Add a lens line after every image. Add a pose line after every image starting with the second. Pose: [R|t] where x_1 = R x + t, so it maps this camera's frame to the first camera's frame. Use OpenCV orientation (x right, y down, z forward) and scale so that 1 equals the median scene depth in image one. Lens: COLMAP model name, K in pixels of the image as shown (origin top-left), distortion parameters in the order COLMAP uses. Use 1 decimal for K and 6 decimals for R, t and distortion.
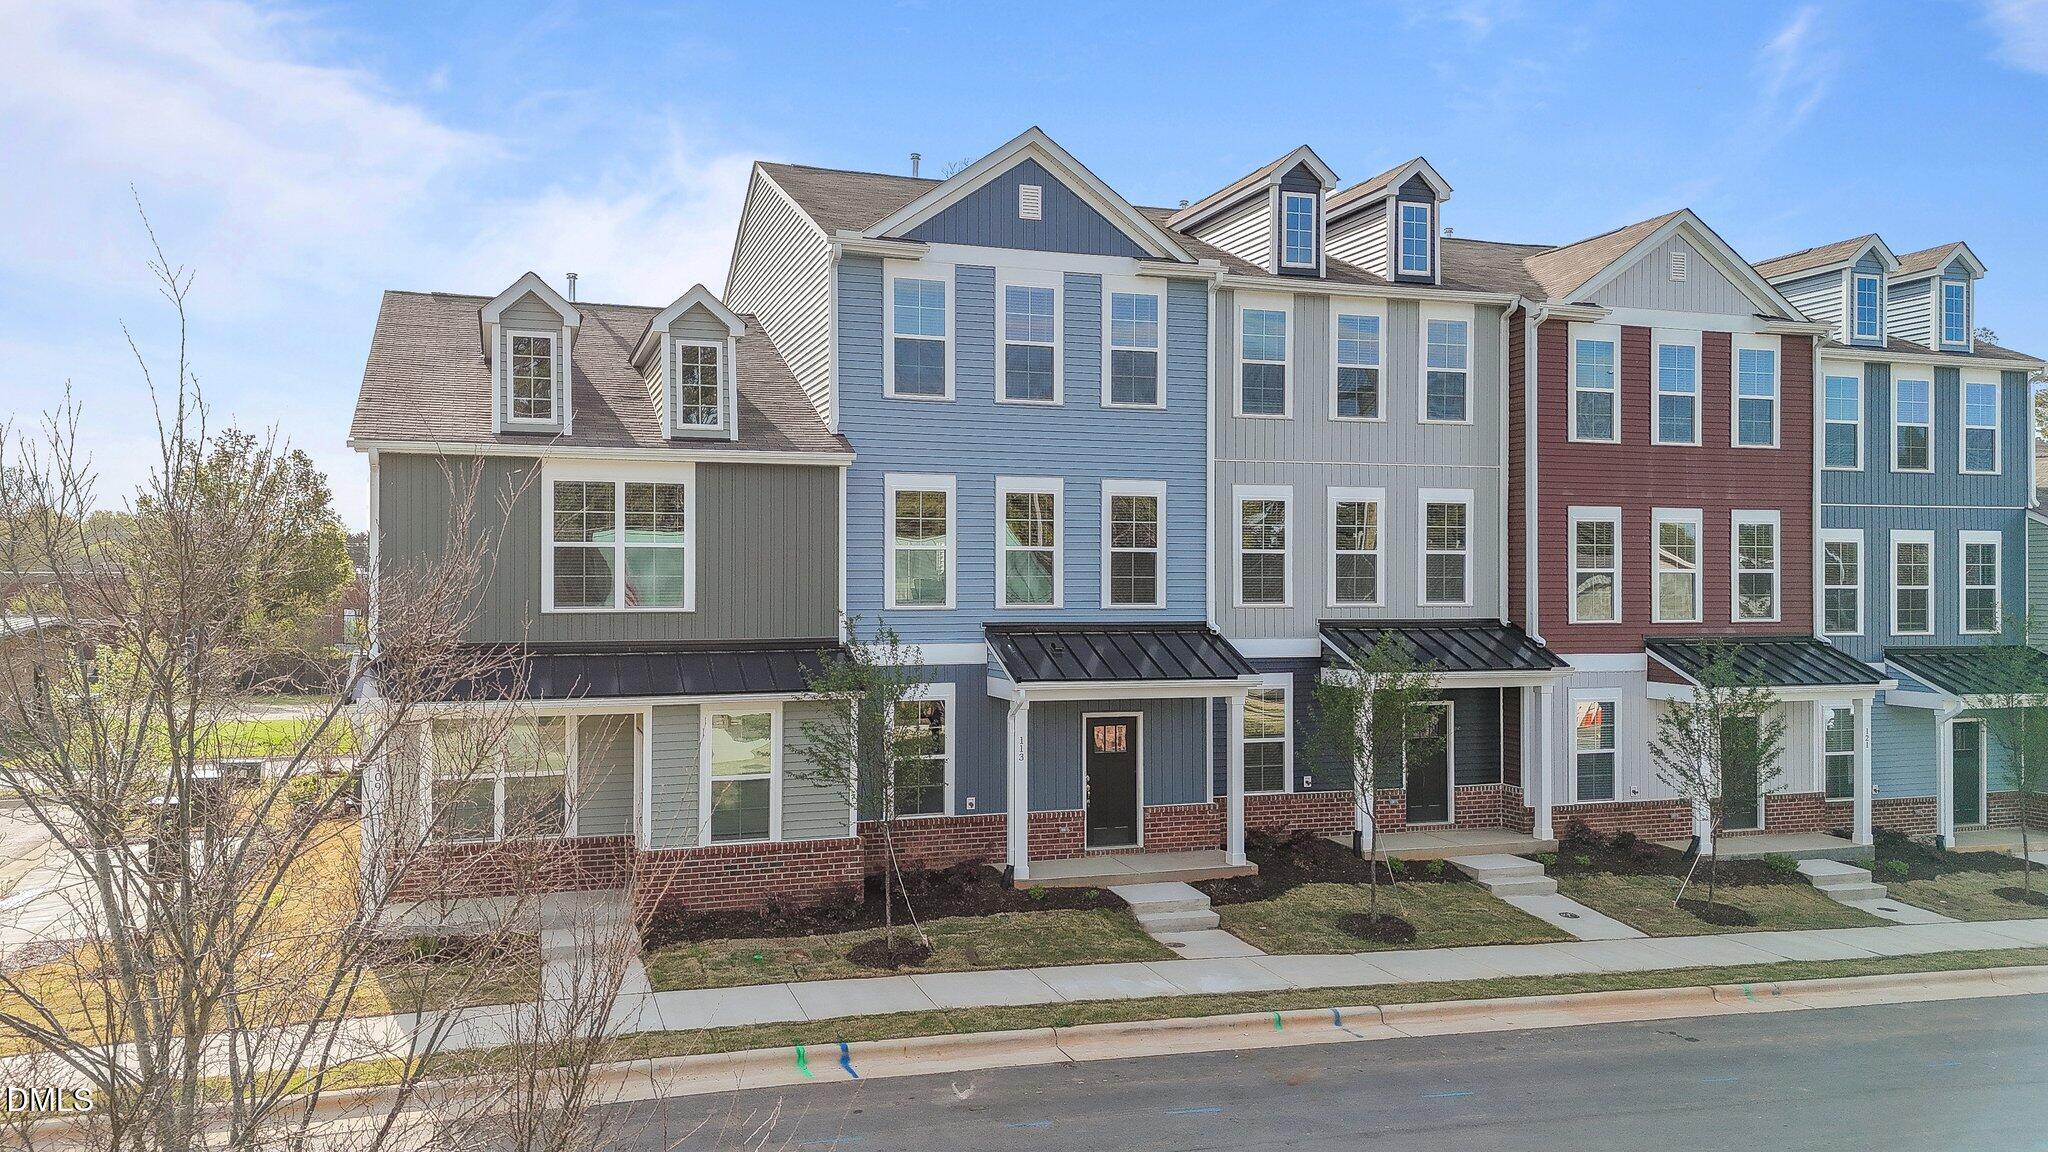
lens RADIAL K [[1489.8, 0, 1017.9], [0, 1489.8, 566.9], [0, 0, 1]] dist [0.083931, -0.084794]
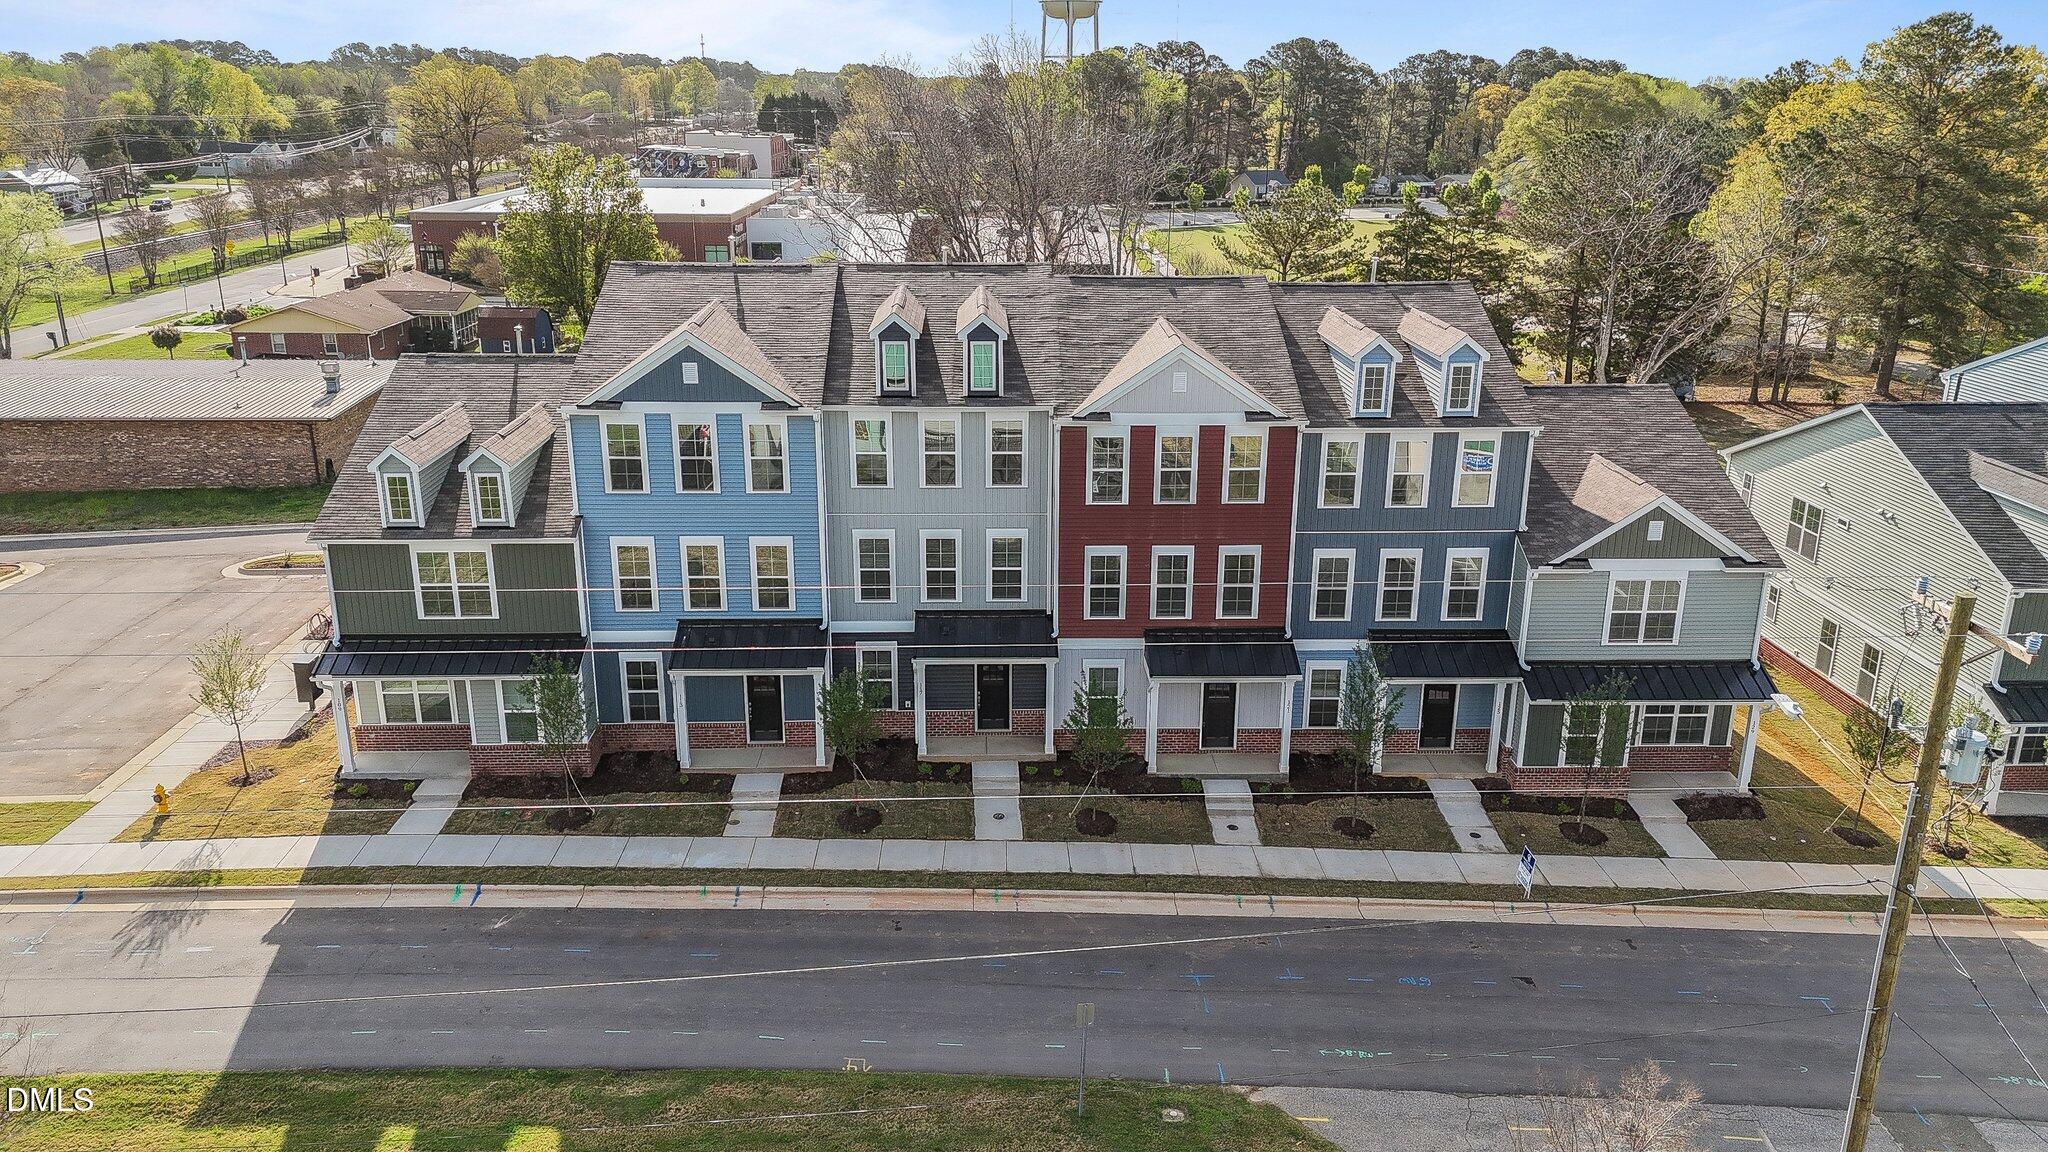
lens RADIAL K [[1489.8, 0, 1025.2], [0, 1489.8, 561.7], [0, 0, 1]] dist [0.083931, -0.084794]
pose [[0.956647, 0.089778, -0.277067, 0.795517], [-0.001499, 0.952809, 0.303565, -0.524876], [0.291245, -0.289990, 0.911637, -0.413892]]
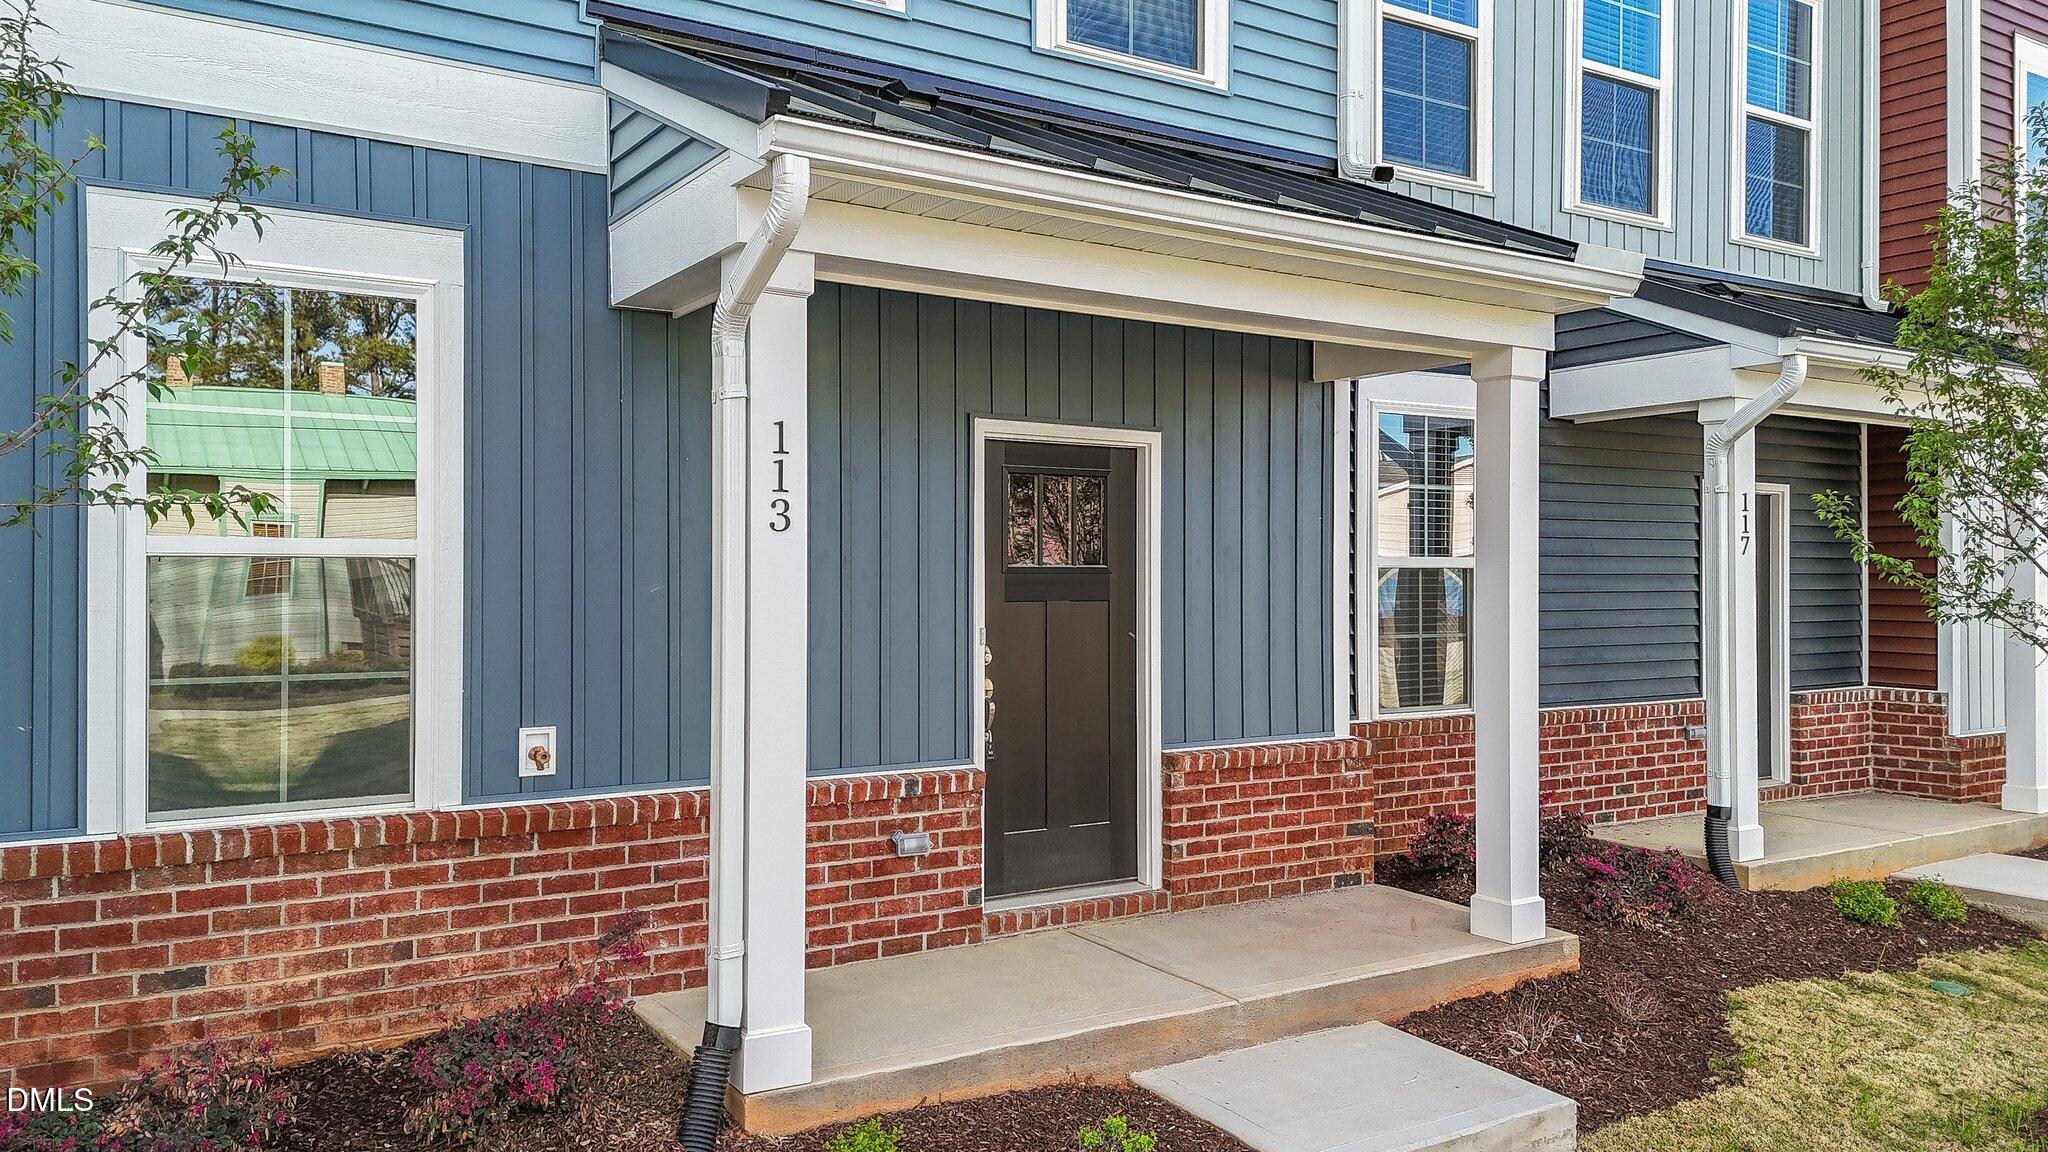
lens RADIAL K [[1489.8, 0, 1016.8], [0, 1489.8, 578.8], [0, 0, 1]] dist [0.083931, -0.084794]
pose [[0.970588, -0.001198, 0.240745, -0.014551], [-0.000056, 0.999986, 0.005199, 0.124085], [-0.240748, -0.005060, 0.970575, 0.716212]]
